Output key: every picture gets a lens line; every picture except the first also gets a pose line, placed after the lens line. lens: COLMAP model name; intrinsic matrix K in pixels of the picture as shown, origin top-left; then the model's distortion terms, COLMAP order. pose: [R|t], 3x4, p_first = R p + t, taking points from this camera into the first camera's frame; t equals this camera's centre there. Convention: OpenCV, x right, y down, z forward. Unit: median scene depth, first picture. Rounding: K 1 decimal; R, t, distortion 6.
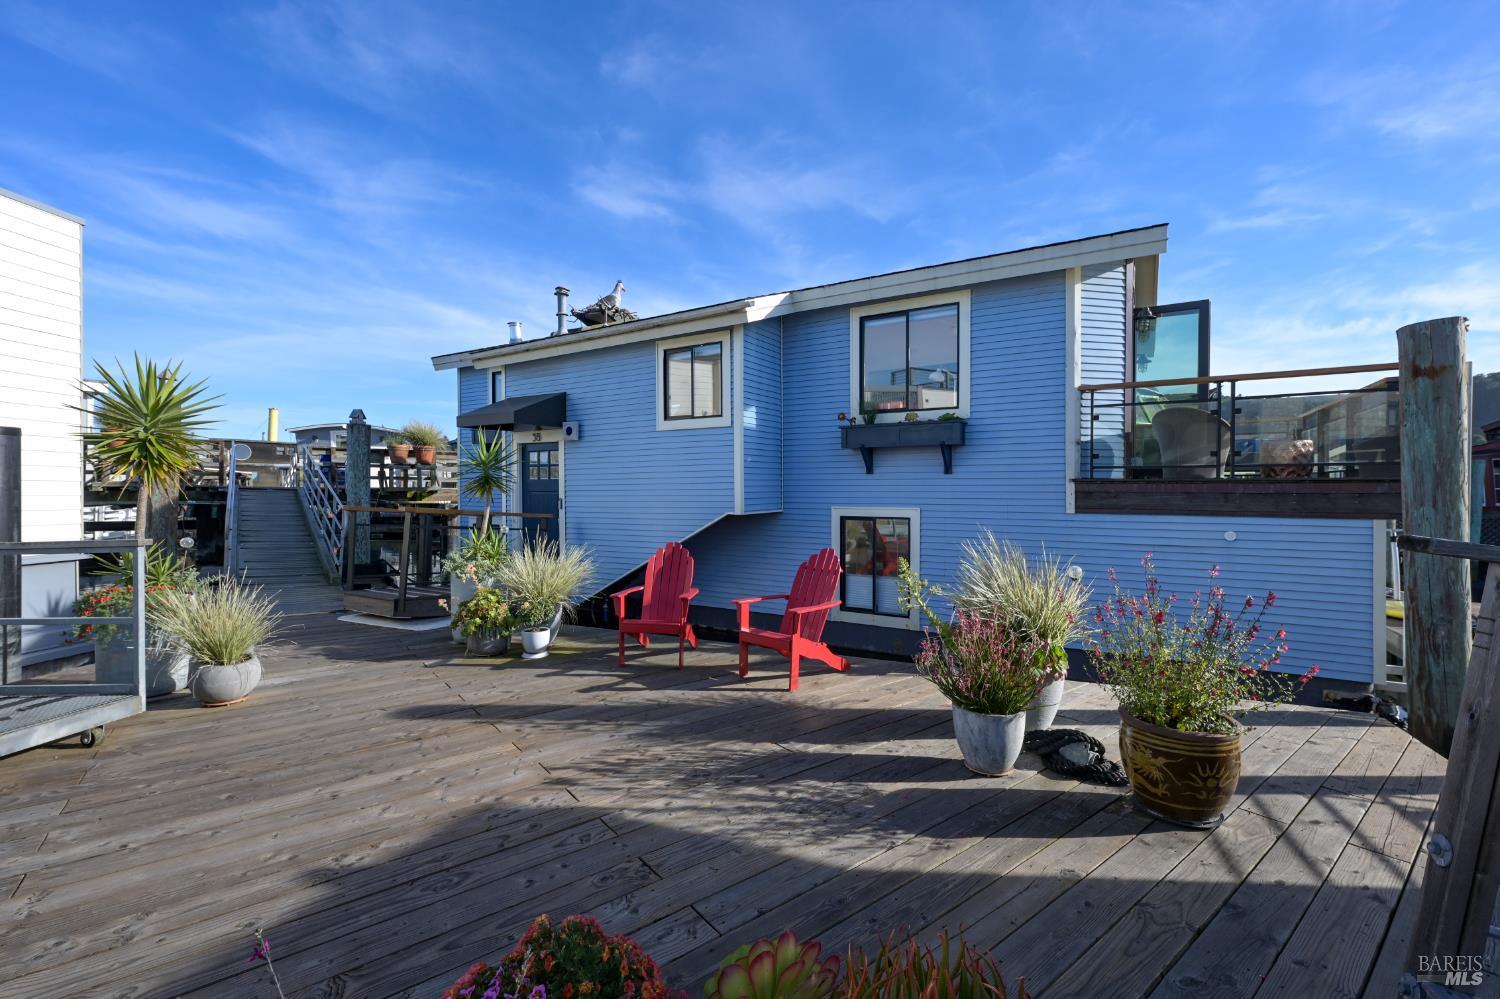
lens RADIAL K [[642.6, 0, 753.5], [0, 642.6, 496.5], [0, 0, 1]] dist [-0.001563, -0.000235]
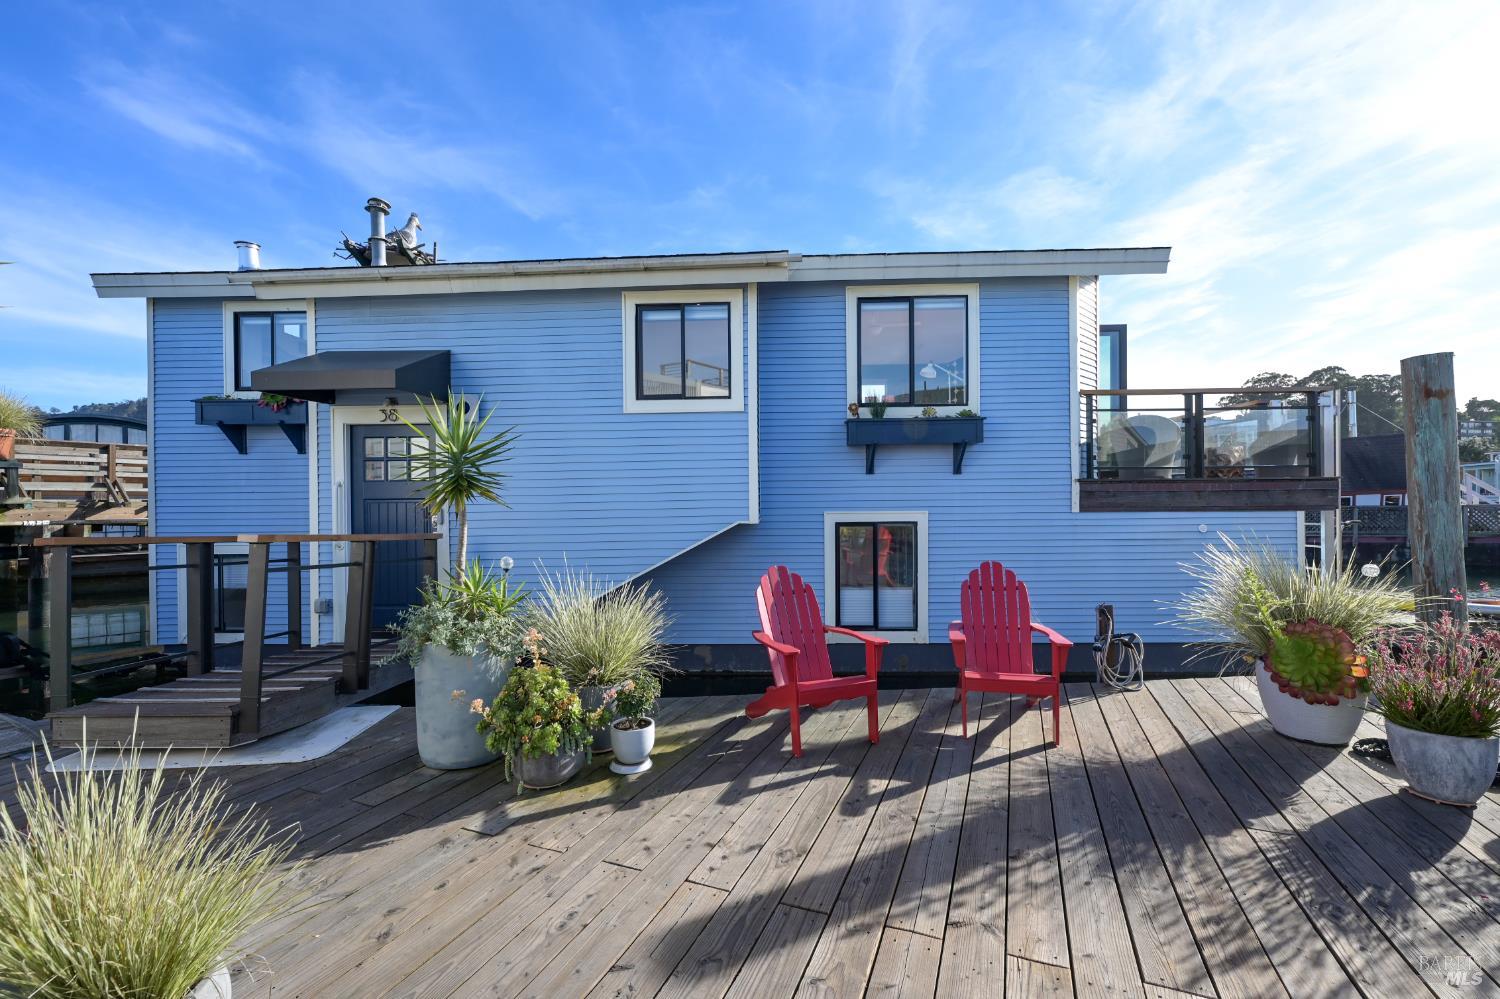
lens RADIAL K [[642.6, 0, 754.0], [0, 642.6, 495.5], [0, 0, 1]] dist [-0.001563, -0.000235]
pose [[0.869376, -0.011200, 0.494025, -0.413934], [0.014878, 0.999883, -0.003514, -0.004698], [-0.493928, 0.010405, 0.869441, 0.313888]]
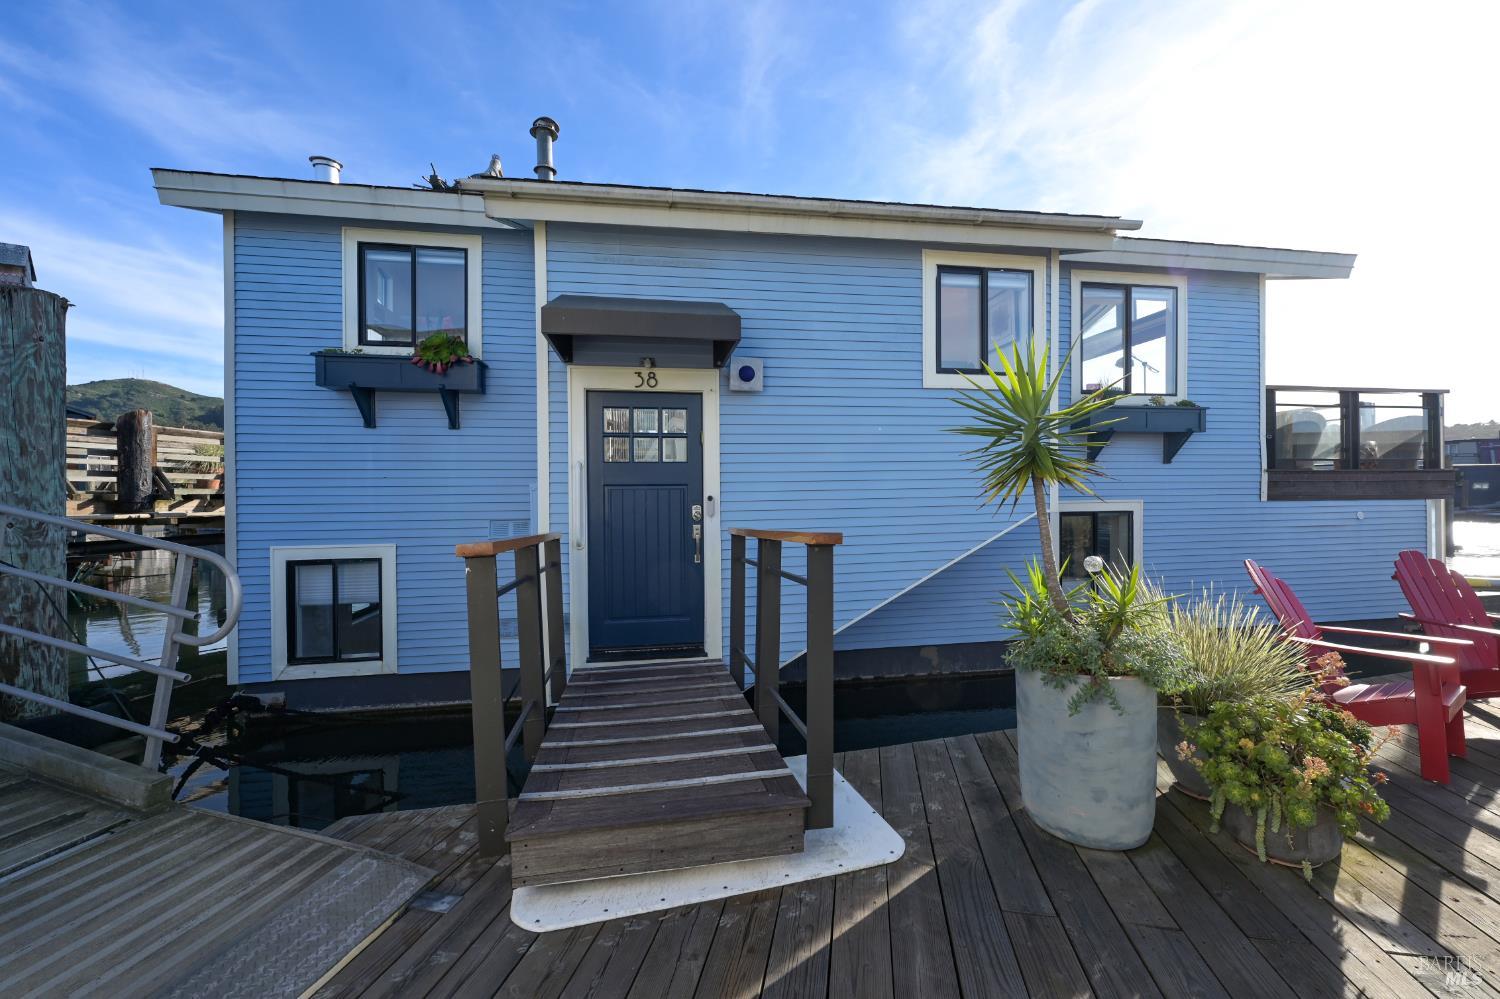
lens RADIAL K [[629.7, 0, 749.7], [0, 629.7, 498.5], [0, 0, 1]] dist [-0.008638, 0.000800]
pose [[0.748178, -0.013775, 0.663355, -0.756512], [0.014905, 0.999881, 0.003953, 0.003680], [-0.663330, 0.006930, 0.748295, 0.693612]]
